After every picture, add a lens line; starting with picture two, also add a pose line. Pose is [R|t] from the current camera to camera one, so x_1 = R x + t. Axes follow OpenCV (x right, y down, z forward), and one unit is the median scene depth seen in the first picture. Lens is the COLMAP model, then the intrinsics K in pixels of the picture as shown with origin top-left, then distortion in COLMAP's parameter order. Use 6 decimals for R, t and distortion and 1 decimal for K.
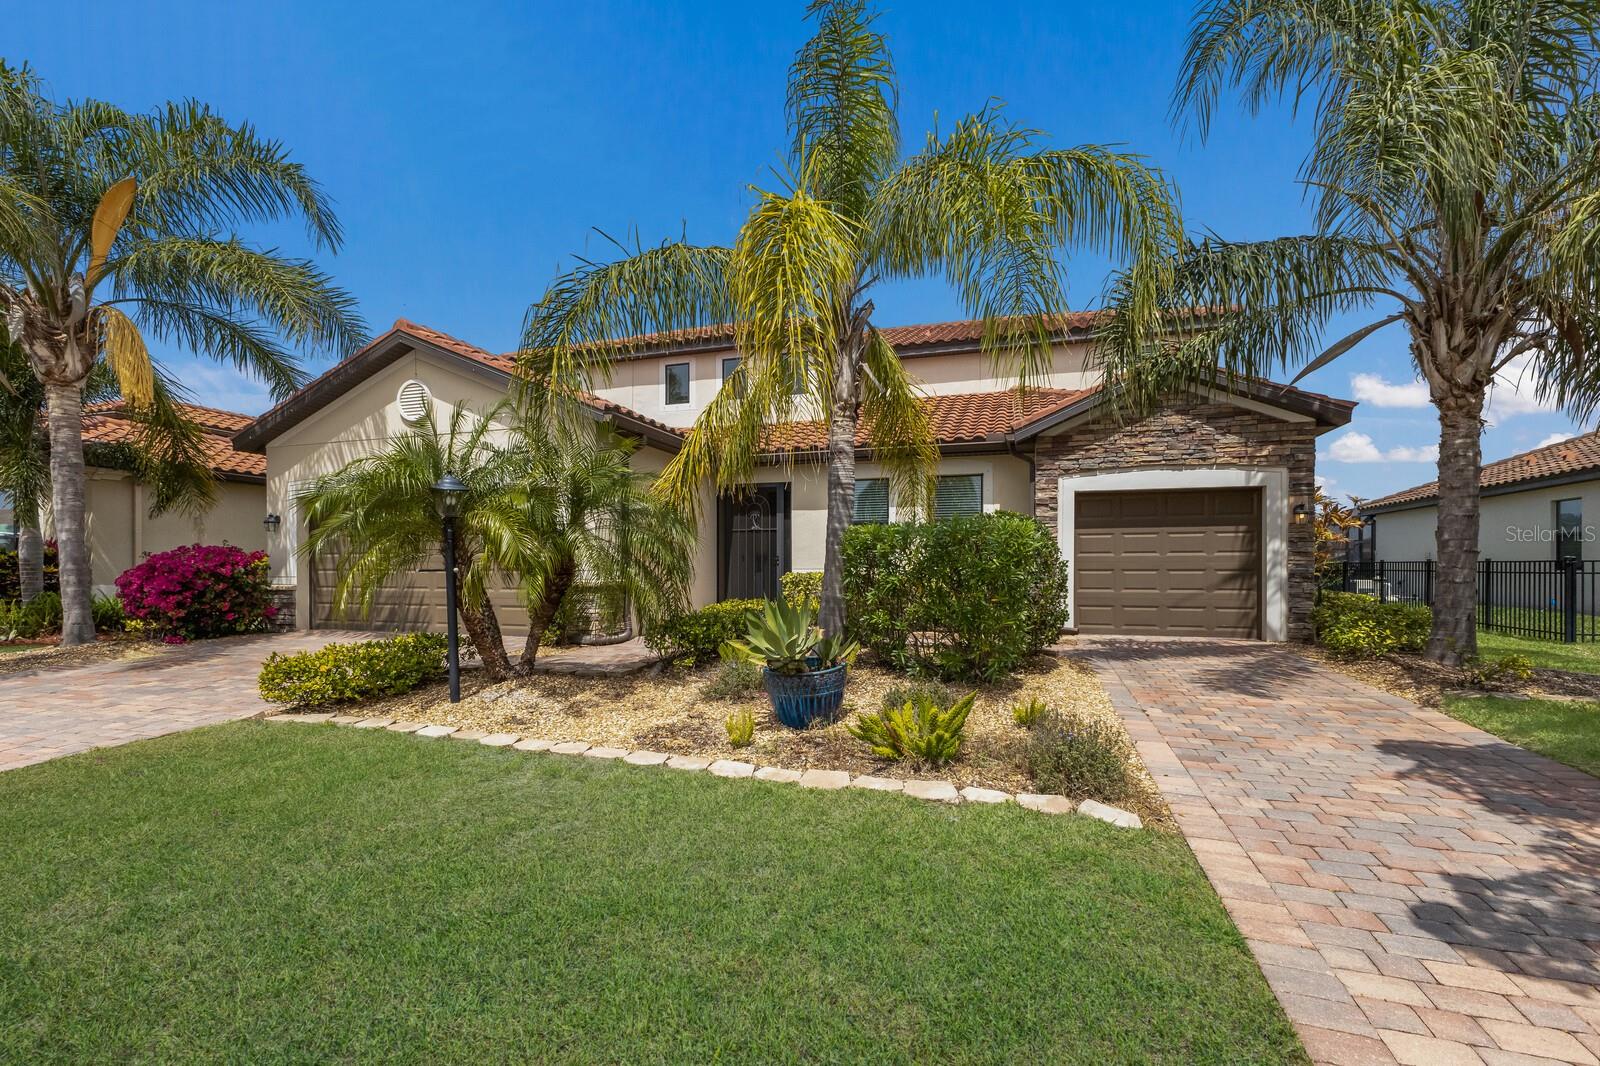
lens RADIAL K [[692.2, 0, 791.5], [0, 692.2, 540.4], [0, 0, 1]] dist [0.022385, -0.000787]
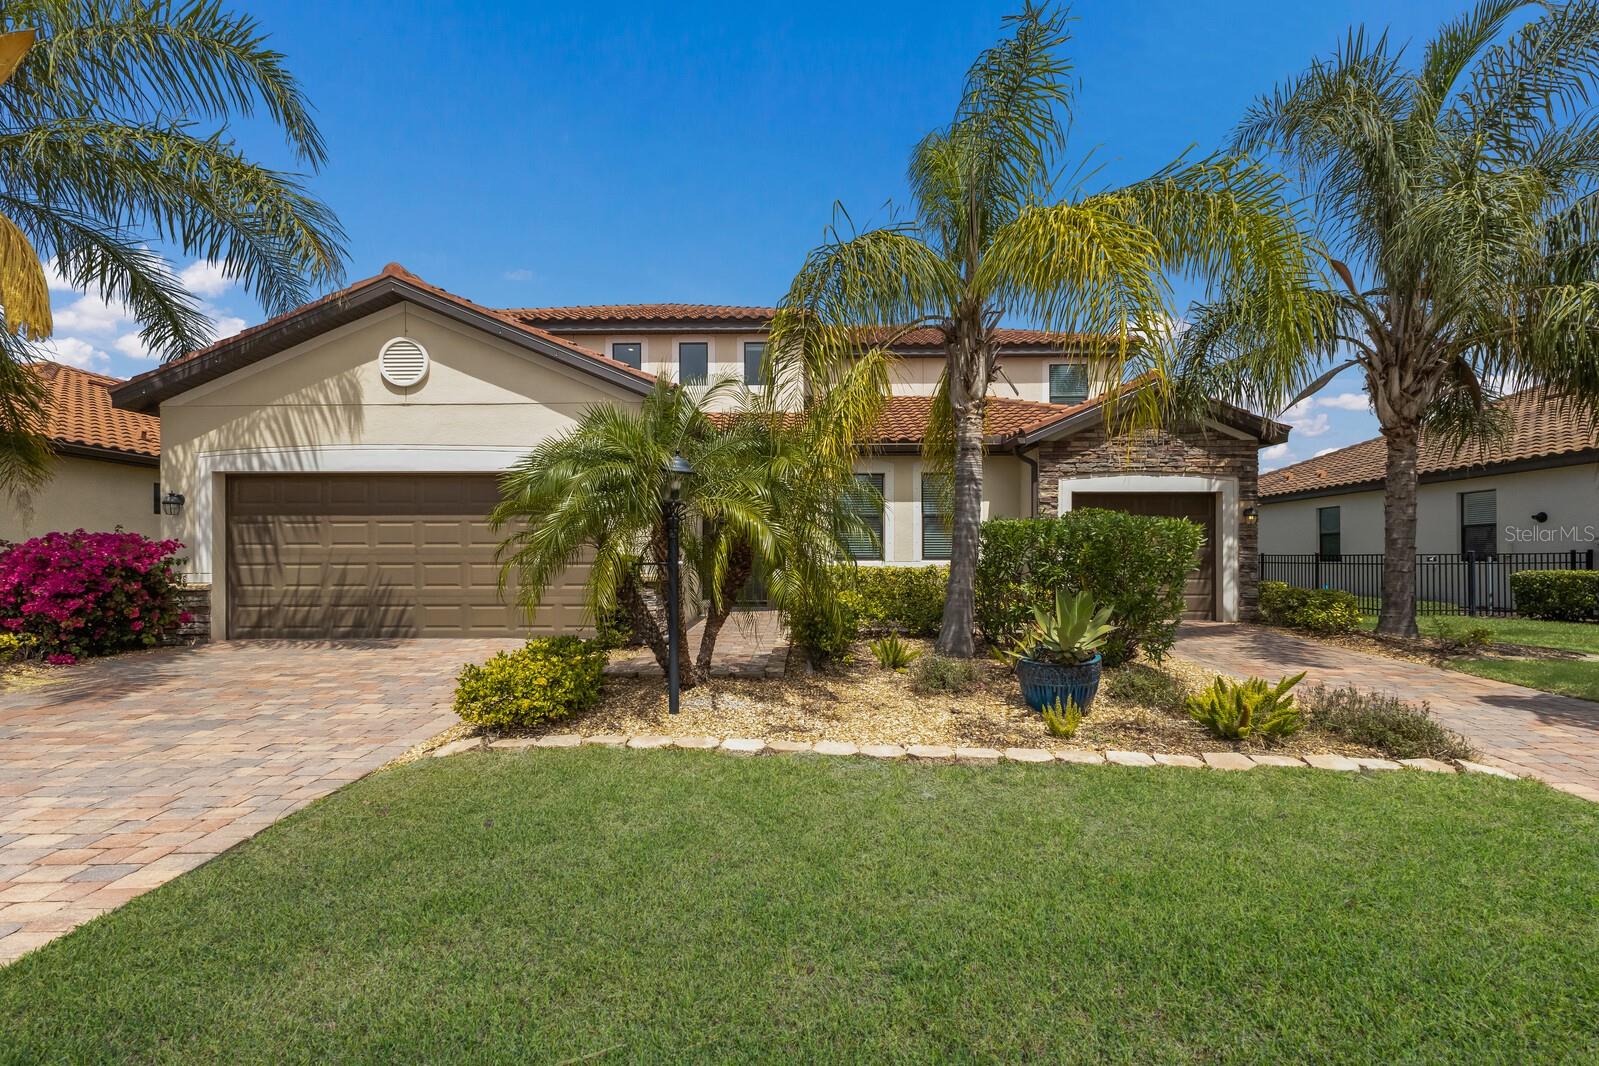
lens RADIAL K [[691.8, 0, 794.9], [0, 691.8, 529.1], [0, 0, 1]] dist [0.022385, -0.000787]
pose [[0.958137, 0.011848, 0.286063, -0.363988], [-0.010053, 0.999919, -0.007744, 0.002277], [-0.286132, 0.004544, 0.958179, 0.067446]]
